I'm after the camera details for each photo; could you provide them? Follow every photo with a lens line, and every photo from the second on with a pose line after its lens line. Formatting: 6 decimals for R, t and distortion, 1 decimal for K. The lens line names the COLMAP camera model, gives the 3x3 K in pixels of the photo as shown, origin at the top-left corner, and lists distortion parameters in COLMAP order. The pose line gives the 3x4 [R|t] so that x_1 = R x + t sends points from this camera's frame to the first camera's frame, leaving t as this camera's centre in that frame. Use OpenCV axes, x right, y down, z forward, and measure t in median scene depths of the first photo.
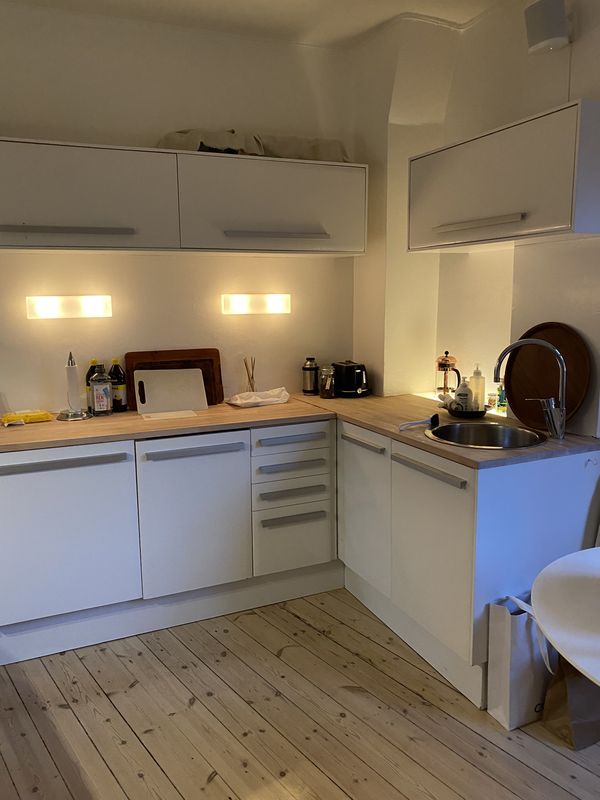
lens RADIAL K [[631.5, 0, 300.0], [0, 631.5, 400.0], [0, 0, 1]] dist [0.000534, 0.003478]
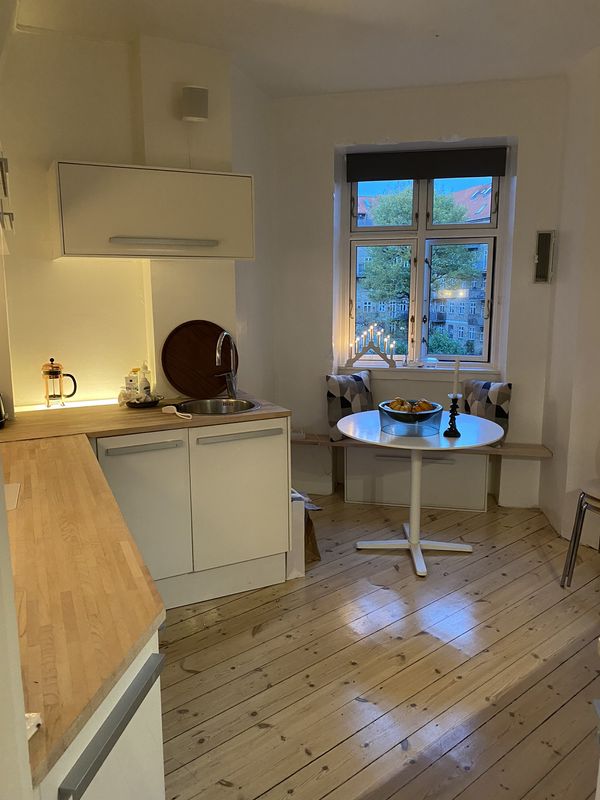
lens RADIAL K [[631.5, 0, 300.0], [0, 631.5, 400.0], [0, 0, 1]] dist [0.000534, 0.003478]
pose [[-0.045695, -0.179659, 0.982667, -1.021667], [0.168978, 0.968129, 0.184859, -0.175274], [-0.984560, 0.174496, -0.013880, 0.858148]]
